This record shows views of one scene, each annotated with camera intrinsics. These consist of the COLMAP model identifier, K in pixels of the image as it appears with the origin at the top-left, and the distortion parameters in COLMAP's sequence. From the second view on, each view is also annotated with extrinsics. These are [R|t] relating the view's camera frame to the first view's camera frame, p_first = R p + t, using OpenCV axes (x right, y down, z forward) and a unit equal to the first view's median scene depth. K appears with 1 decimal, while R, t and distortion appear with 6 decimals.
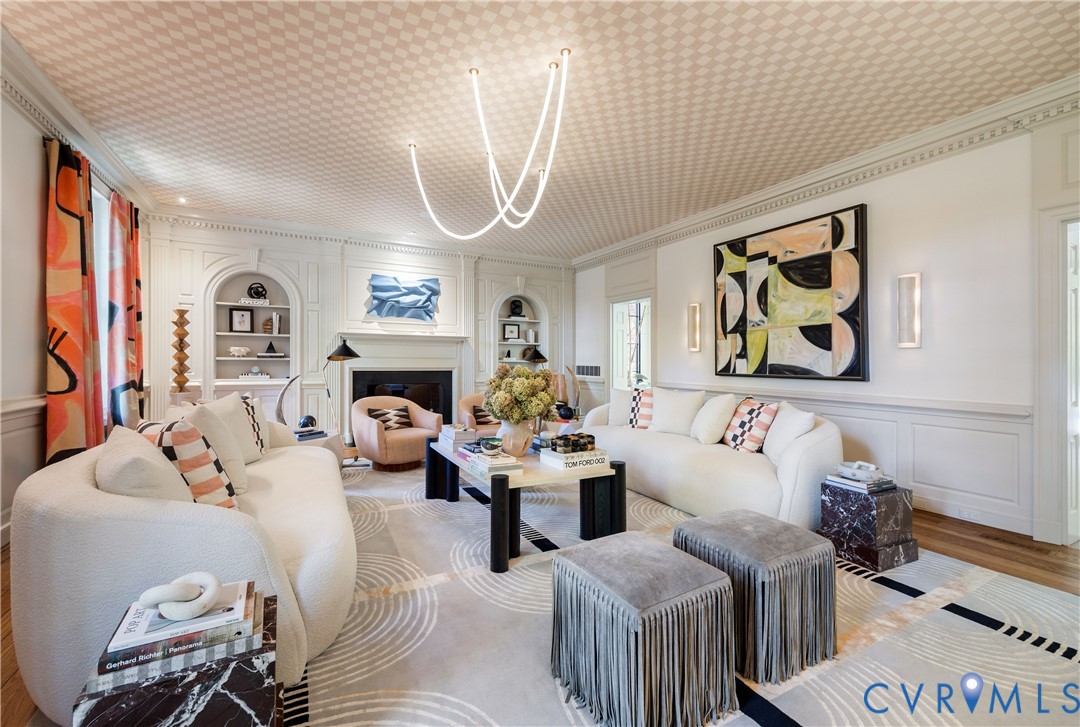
lens RADIAL K [[445.5, 0, 532.5], [0, 445.5, 367.2], [0, 0, 1]] dist [0.000423, -0.000077]
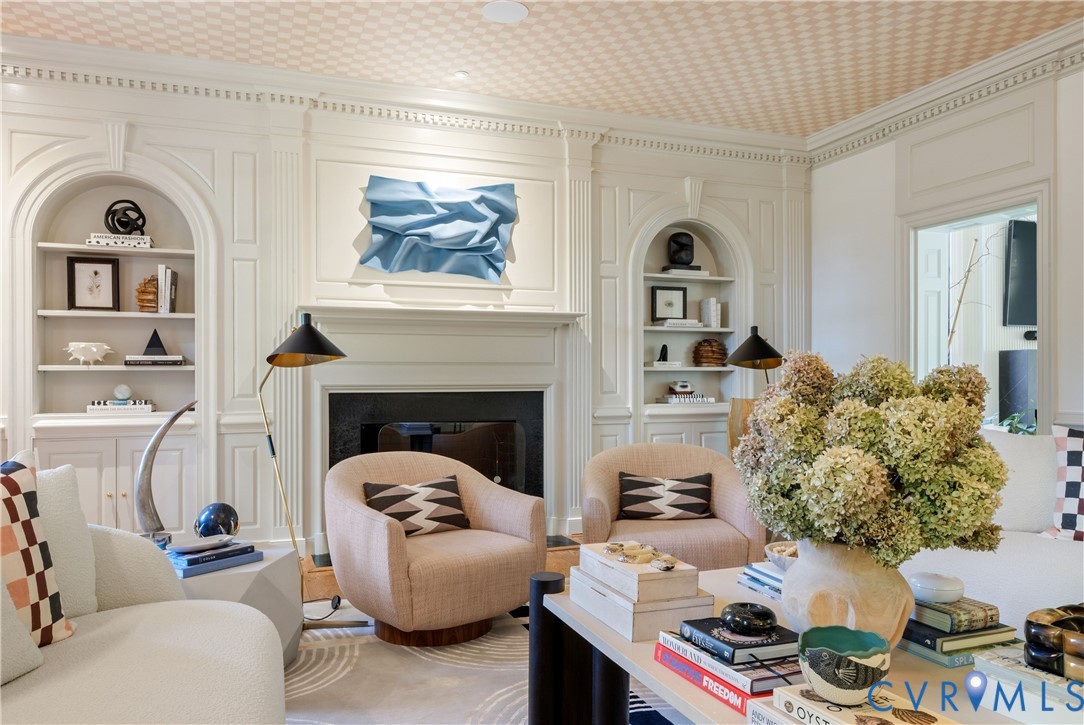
lens RADIAL K [[772.1, 0, 546.4], [0, 772.1, 362.4], [0, 0, 1]] dist [-0.007888, 0.001608]
pose [[0.993473, -0.015215, -0.113046, -0.103515], [0.010962, 0.999212, -0.038153, 0.009513], [0.113538, 0.036665, 0.992857, 0.267096]]
